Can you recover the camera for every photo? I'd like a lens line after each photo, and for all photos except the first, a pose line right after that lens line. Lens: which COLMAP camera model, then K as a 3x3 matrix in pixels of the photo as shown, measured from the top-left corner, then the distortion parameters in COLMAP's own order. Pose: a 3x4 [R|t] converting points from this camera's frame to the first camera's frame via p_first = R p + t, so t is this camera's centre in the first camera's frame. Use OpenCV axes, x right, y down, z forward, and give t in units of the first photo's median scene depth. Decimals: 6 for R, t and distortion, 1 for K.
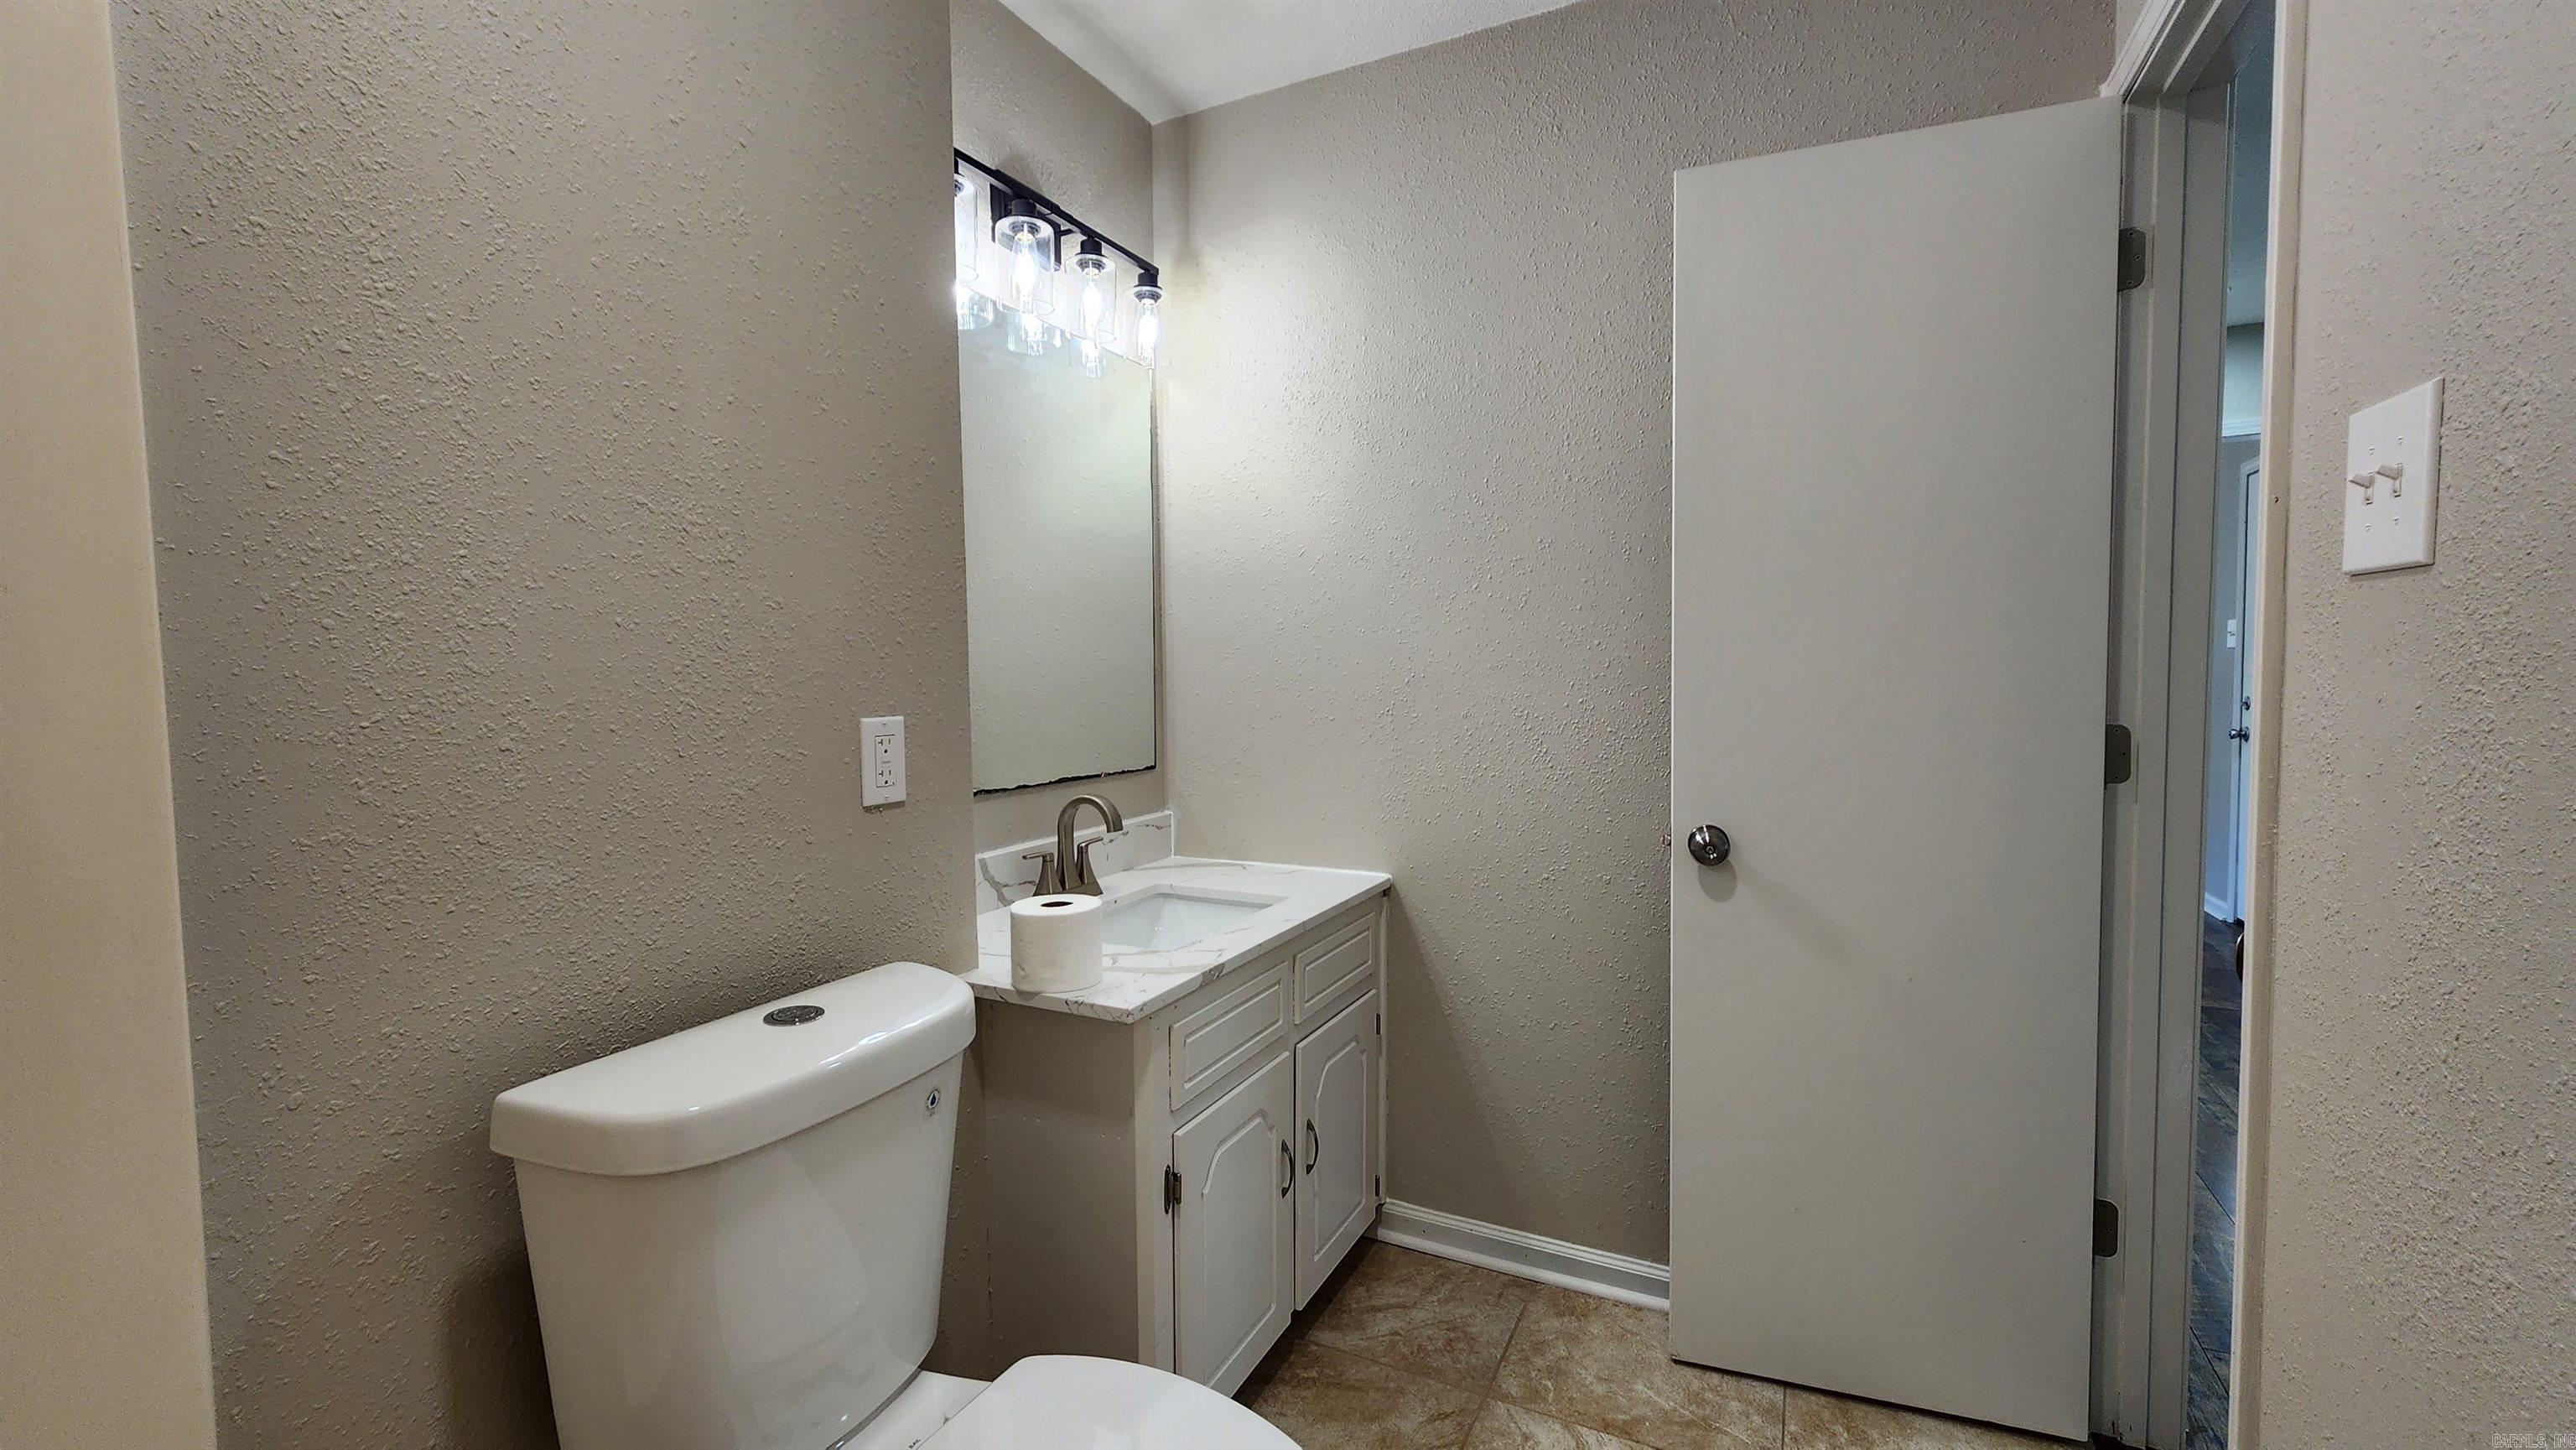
lens RADIAL K [[1058.3, 0, 1285.0], [0, 1058.3, 721.2], [0, 0, 1]] dist [0.002420, -0.000687]
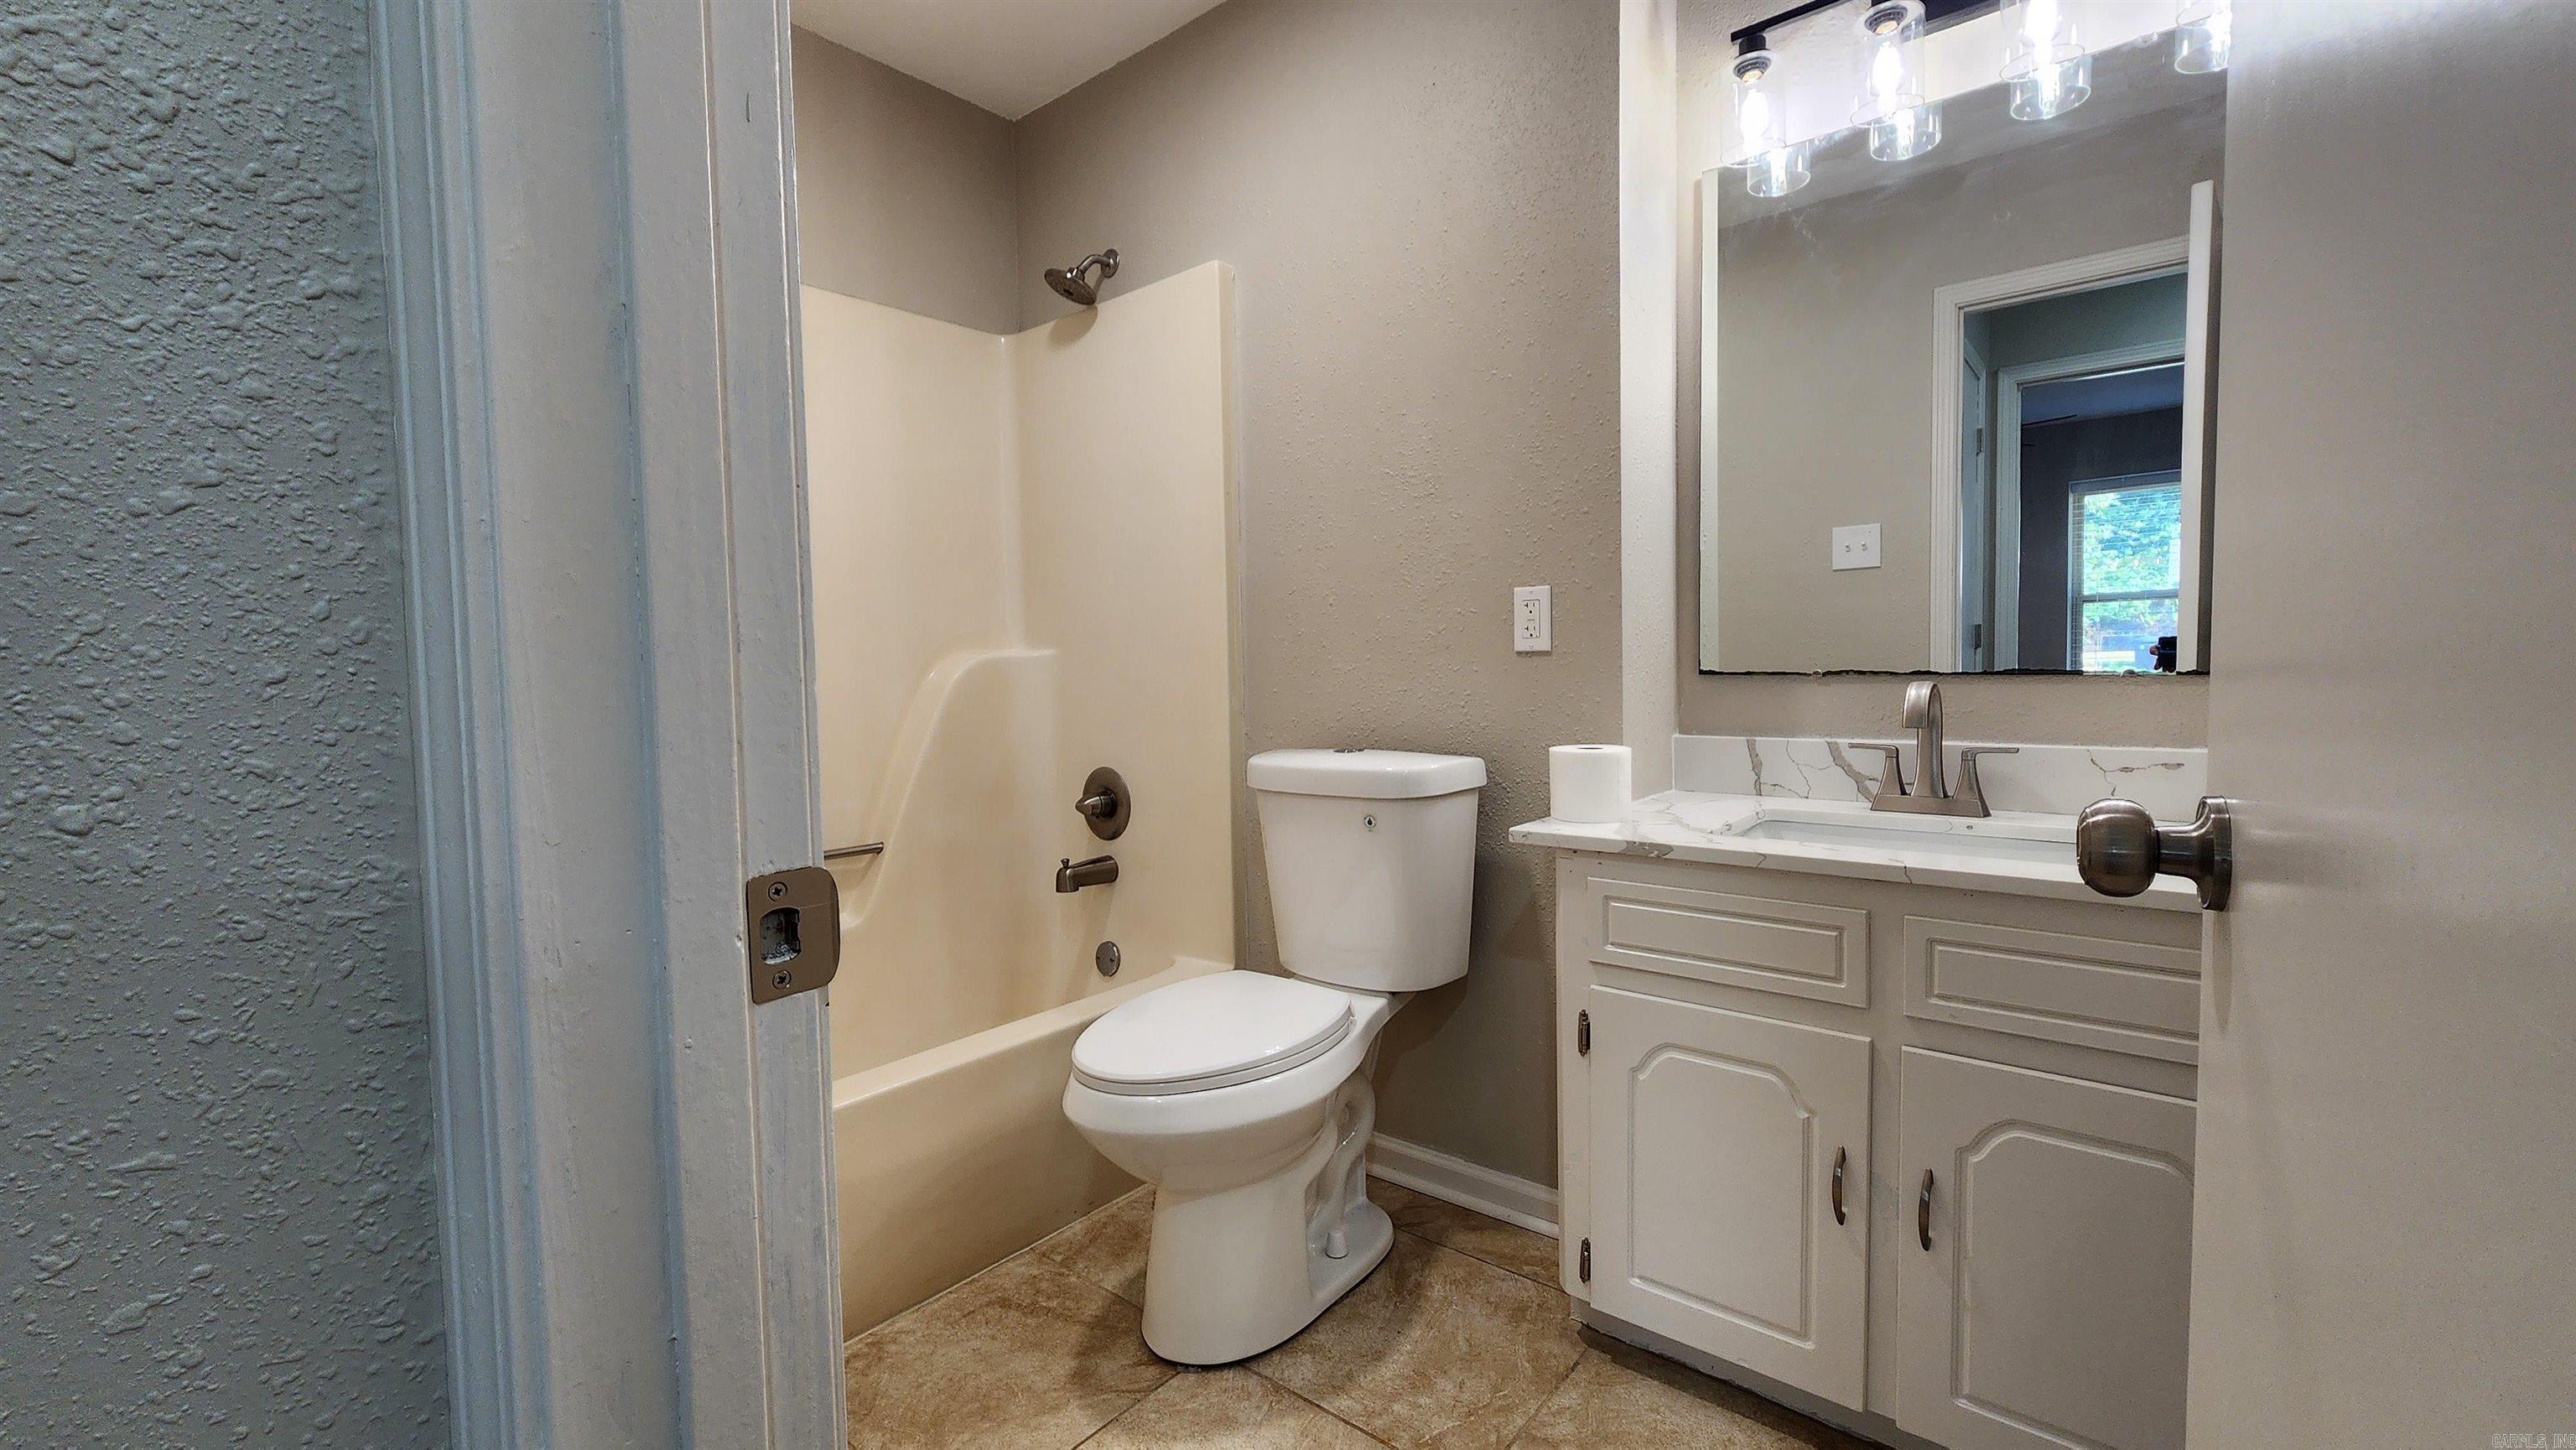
lens RADIAL K [[1058.3, 0, 1285.0], [0, 1058.3, 721.2], [0, 0, 1]] dist [0.002420, -0.000687]
pose [[-0.226334, 0.071806, -0.971399, 1.013207], [-0.029528, 0.996315, 0.080527, 0.067890], [0.973602, 0.046910, -0.223380, 1.004805]]
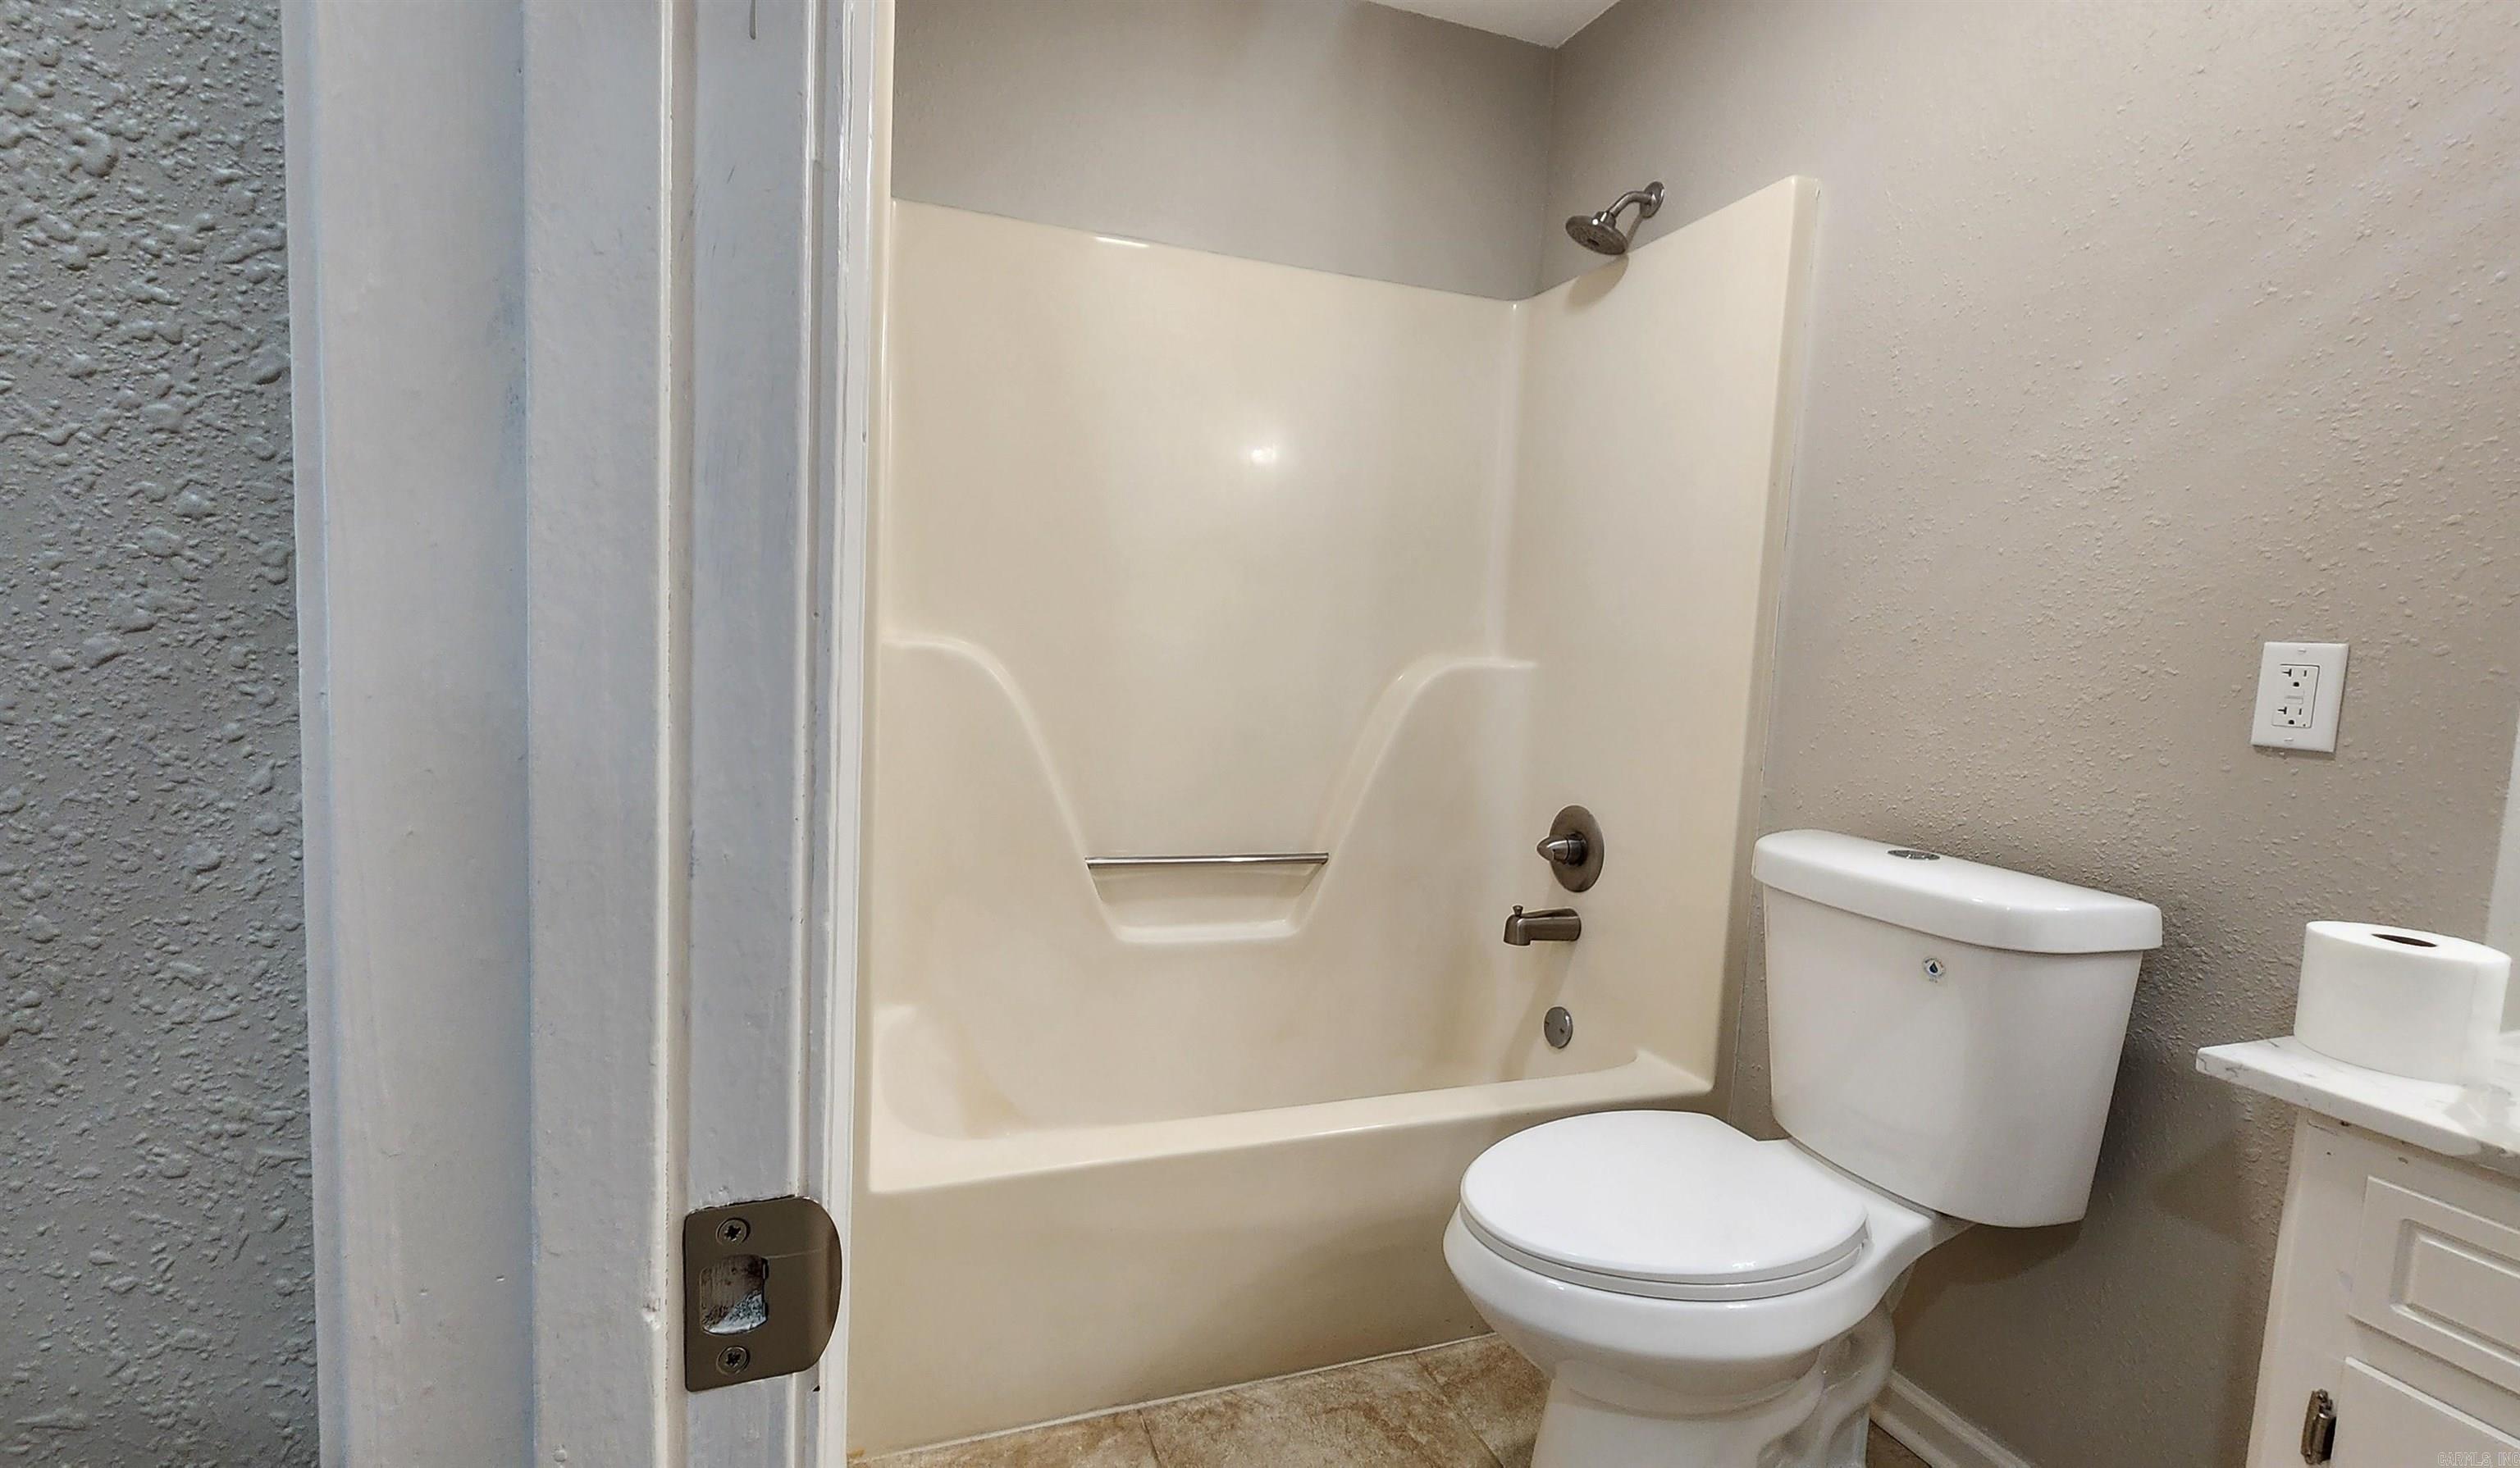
lens RADIAL K [[1084.9, 0, 1208.0], [0, 1084.9, 728.3], [0, 0, 1]] dist [0.000952, -0.000275]
pose [[-0.699526, 0.045153, -0.713179, 0.814465], [-0.076303, 0.987577, 0.137368, 0.010556], [0.710522, 0.150510, -0.687390, 0.986523]]
